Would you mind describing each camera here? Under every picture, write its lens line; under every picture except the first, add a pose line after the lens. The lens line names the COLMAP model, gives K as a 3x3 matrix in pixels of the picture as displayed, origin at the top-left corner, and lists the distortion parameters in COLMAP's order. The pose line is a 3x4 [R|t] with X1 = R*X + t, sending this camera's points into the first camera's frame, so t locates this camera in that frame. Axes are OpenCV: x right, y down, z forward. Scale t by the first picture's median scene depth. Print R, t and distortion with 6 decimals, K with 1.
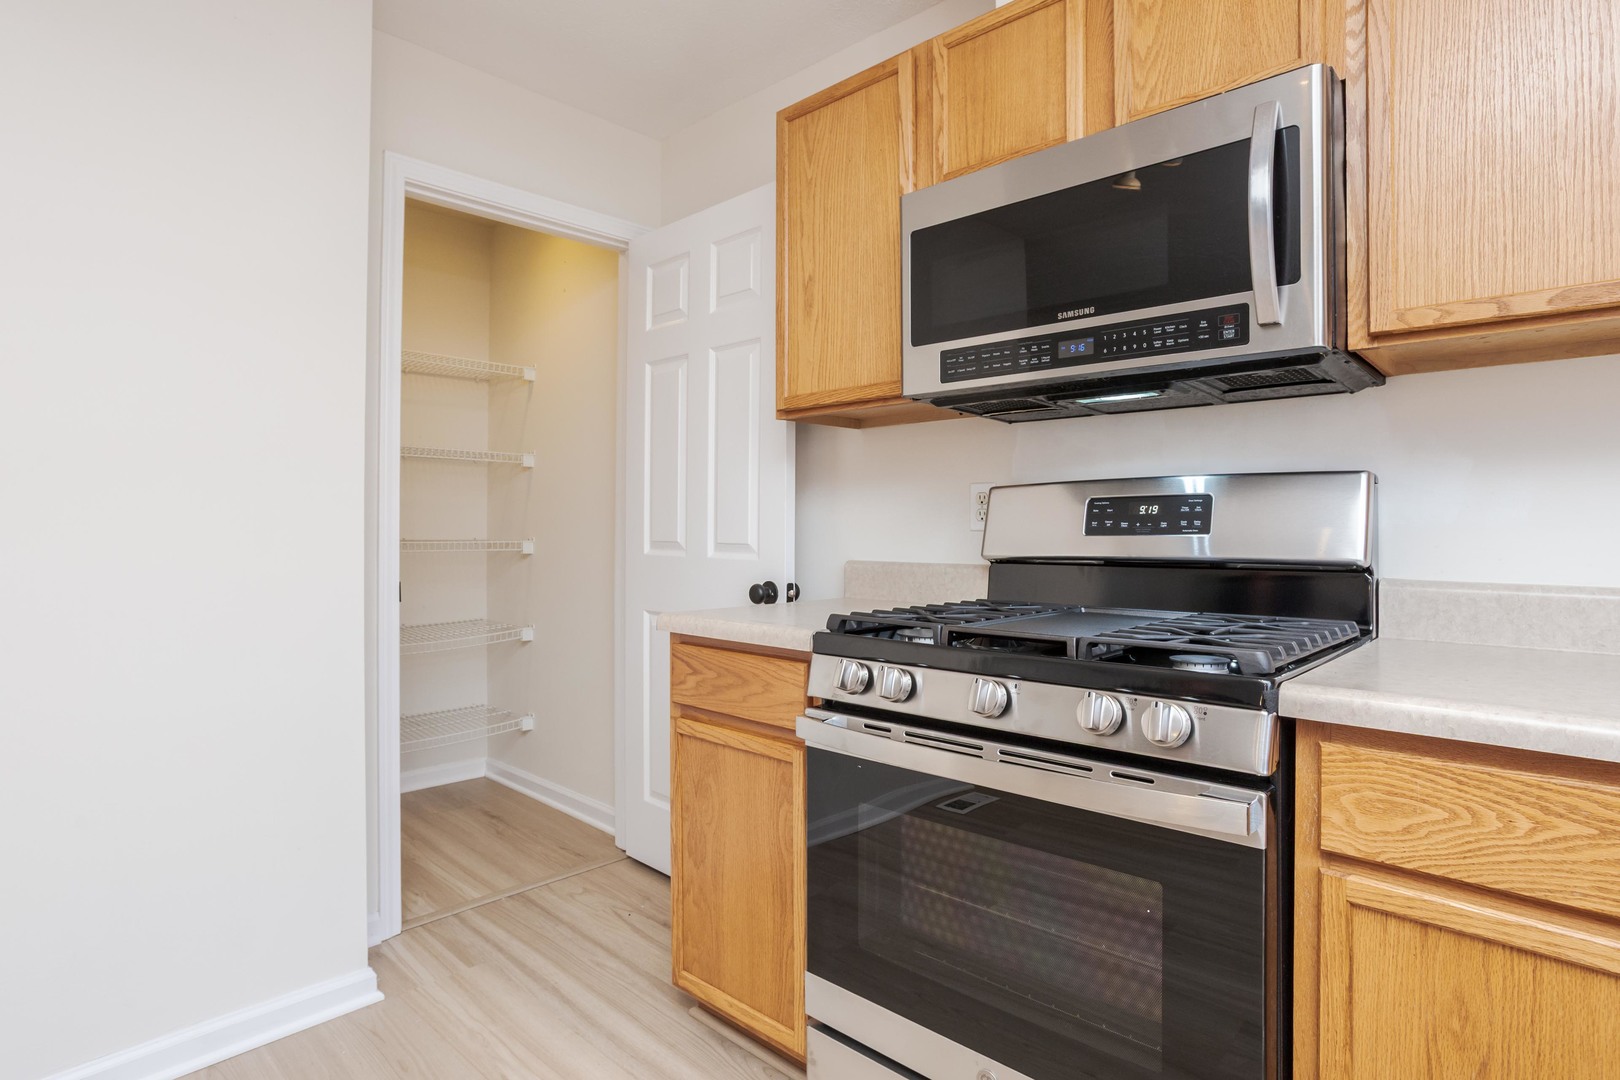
lens RADIAL K [[845.8, 0, 821.2], [0, 845.8, 525.6], [0, 0, 1]] dist [-0.067506, 0.040843]
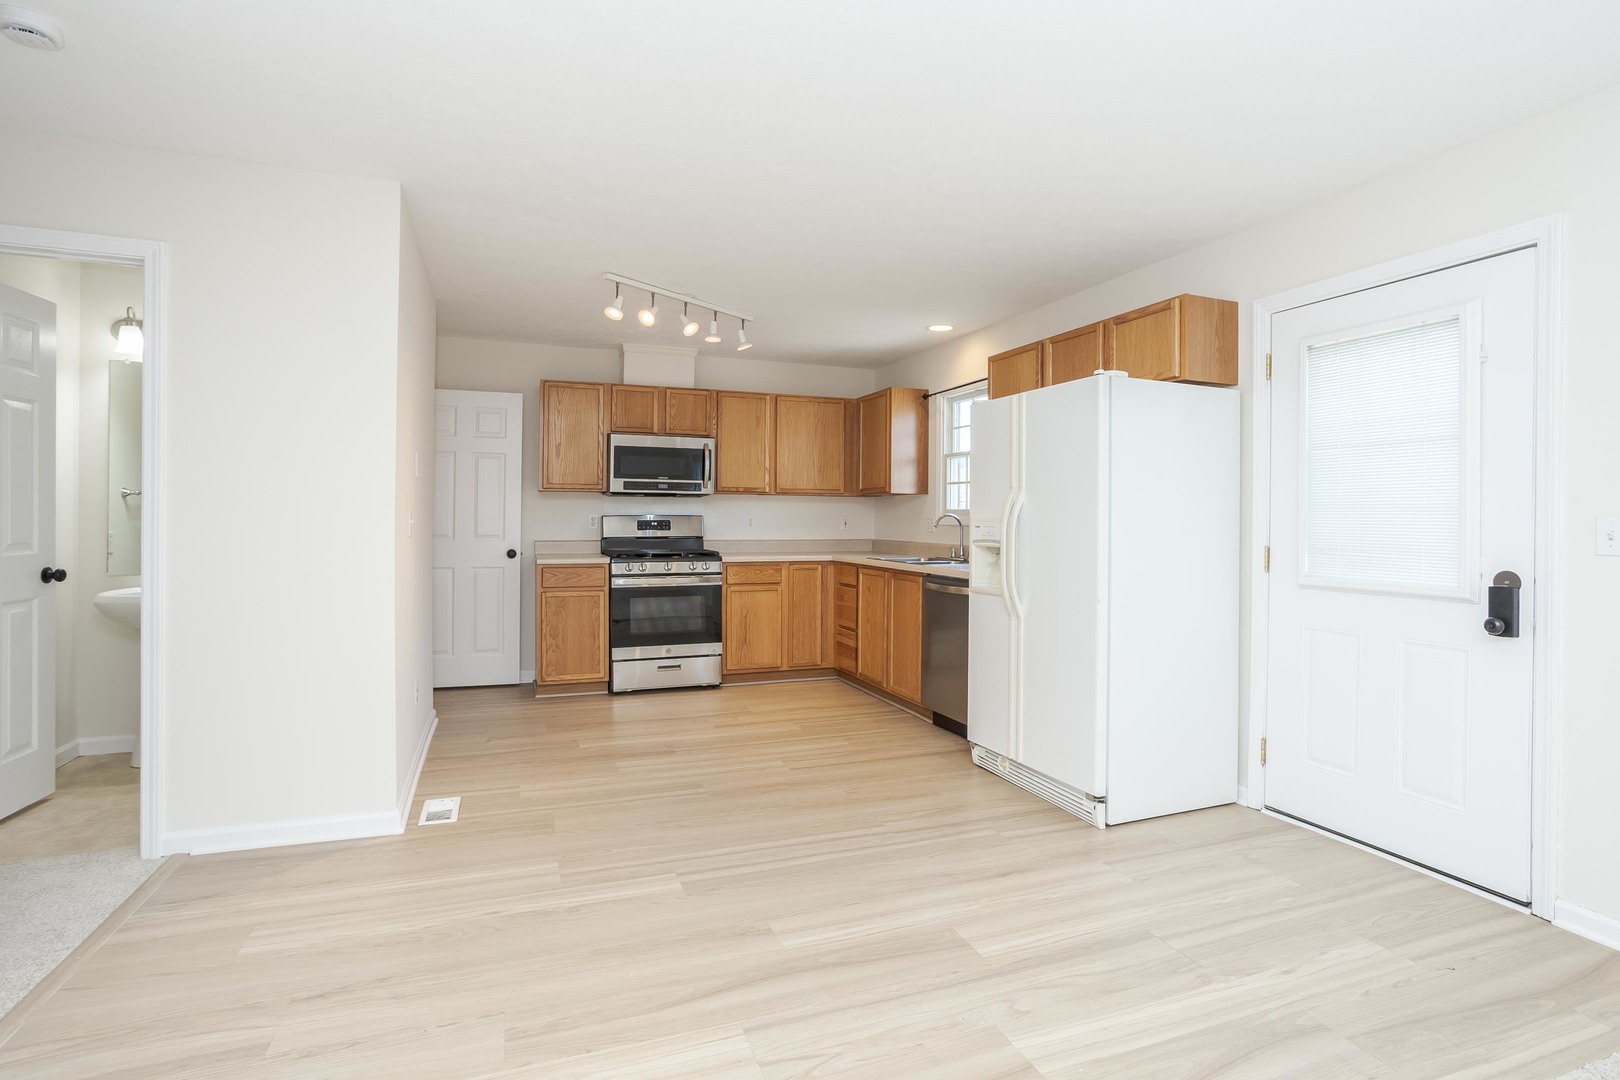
lens RADIAL K [[806.3, 0, 809.9], [0, 806.3, 516.4], [0, 0, 1]] dist [-0.030607, 0.024563]
pose [[0.445045, 0.003588, 0.895501, -2.619347], [-0.008995, 0.999959, 0.000464, -0.061178], [-0.895463, -0.008262, 0.445060, -1.276970]]
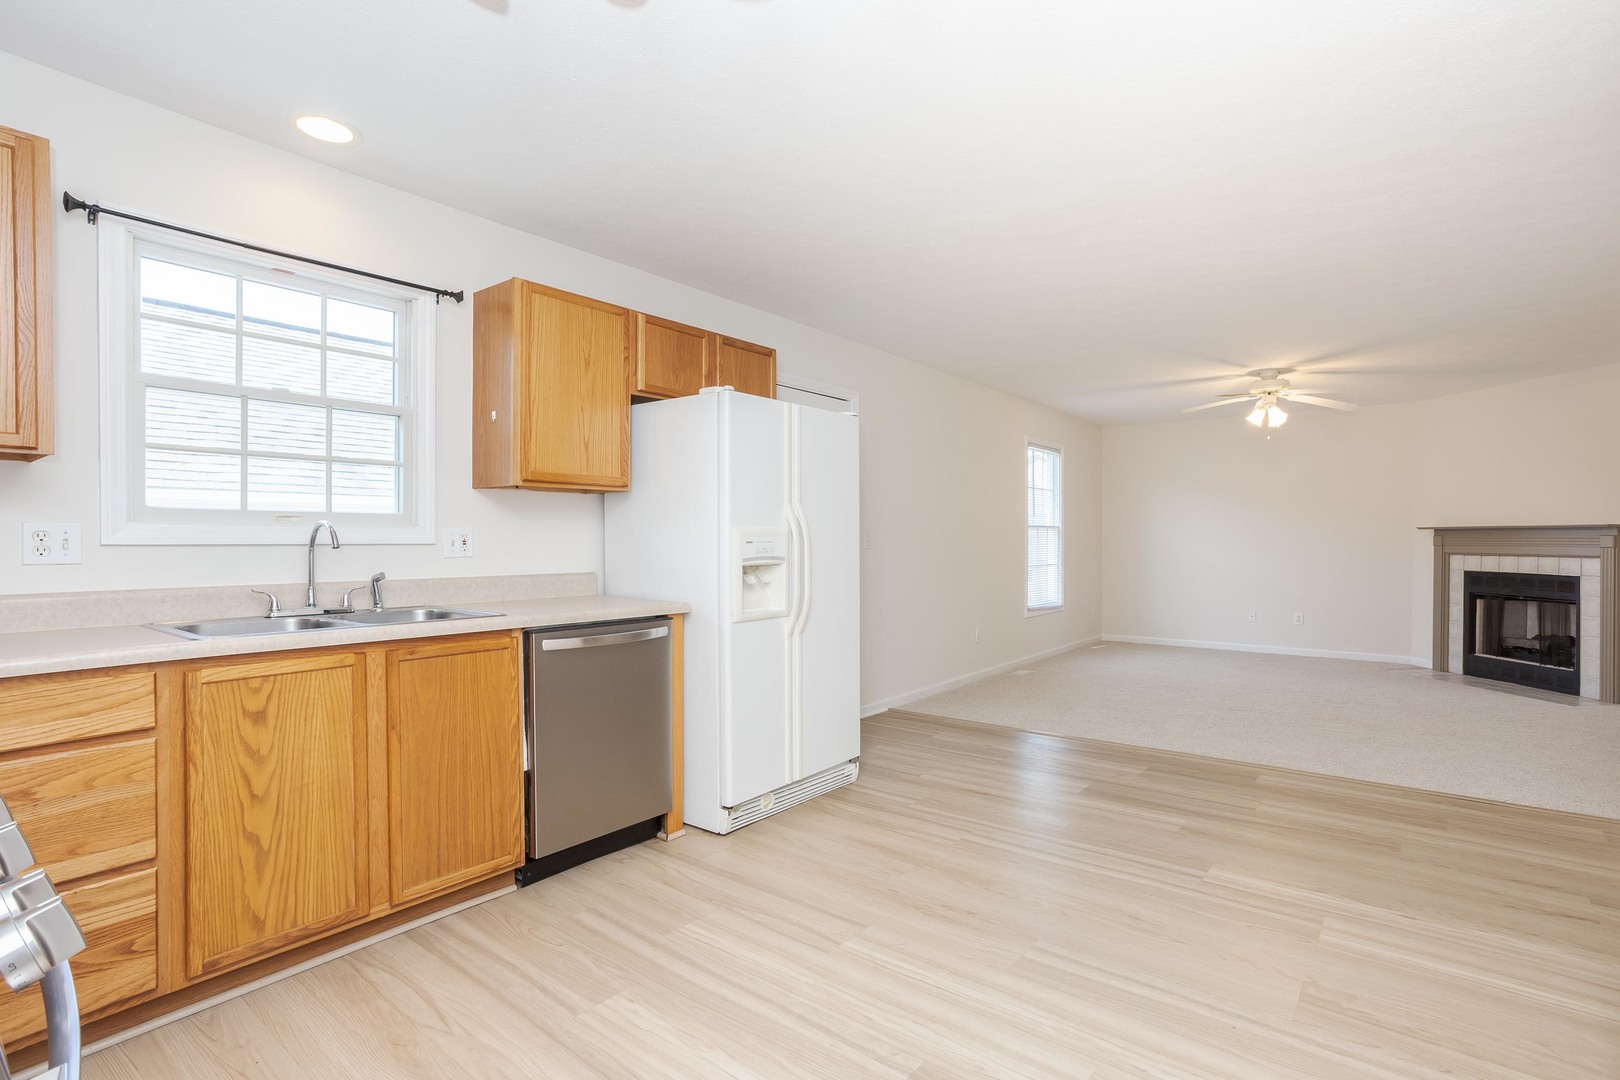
lens RADIAL K [[788.9, 0, 831.5], [0, 788.9, 539.7], [0, 0, 1]] dist [-0.054540, 0.033038]
pose [[-0.996137, -0.003797, -0.087732, -0.321794], [-0.003897, 0.999992, 0.000960, -0.042359], [0.087728, 0.001298, -0.996144, 1.273217]]
